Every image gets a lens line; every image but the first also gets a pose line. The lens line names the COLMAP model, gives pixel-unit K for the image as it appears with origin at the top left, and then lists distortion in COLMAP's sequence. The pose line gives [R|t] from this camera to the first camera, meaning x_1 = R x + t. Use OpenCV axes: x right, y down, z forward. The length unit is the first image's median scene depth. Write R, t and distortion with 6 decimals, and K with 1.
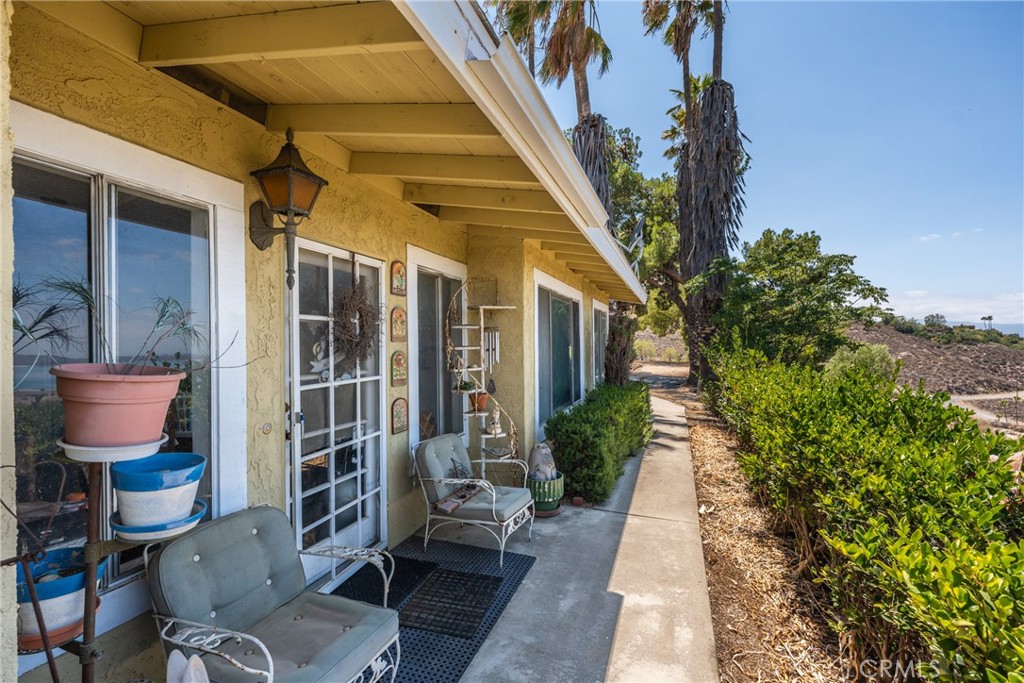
lens RADIAL K [[480.3, 0, 512.0], [0, 480.3, 341.5], [0, 0, 1]] dist [0.000248, 0.000068]
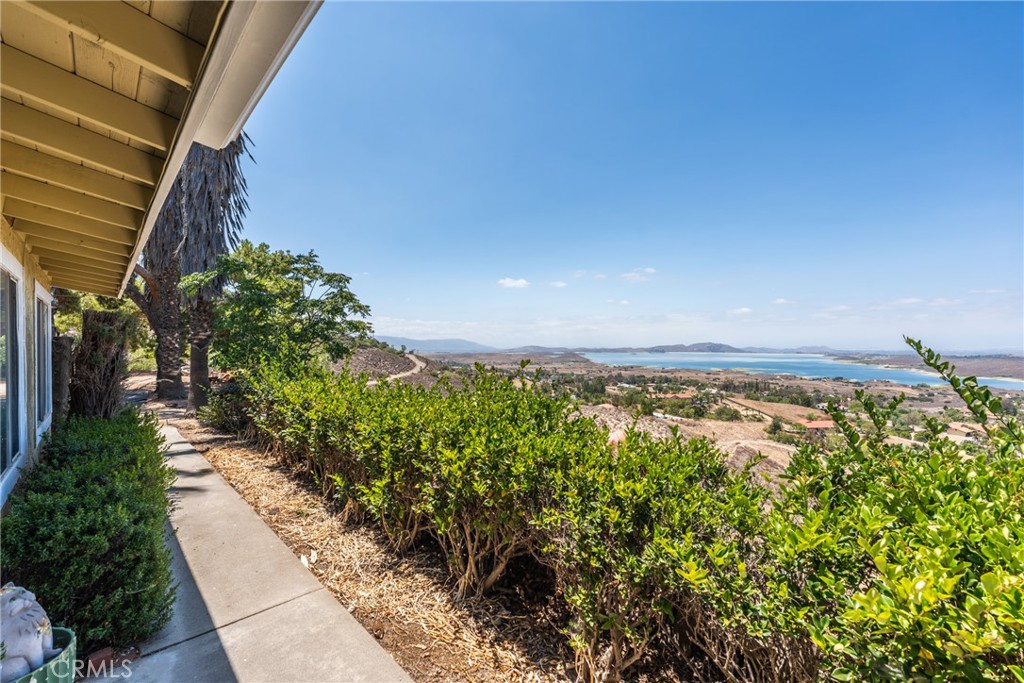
lens RADIAL K [[407.7, 0, 512.0], [0, 407.7, 341.5], [0, 0, 1]] dist [0.000216, 0.000280]
pose [[0.422818, 0.011706, 0.906139, -0.060688], [-0.000707, 0.999921, -0.012588, -0.006425], [-0.906214, 0.004681, 0.422793, 0.316406]]
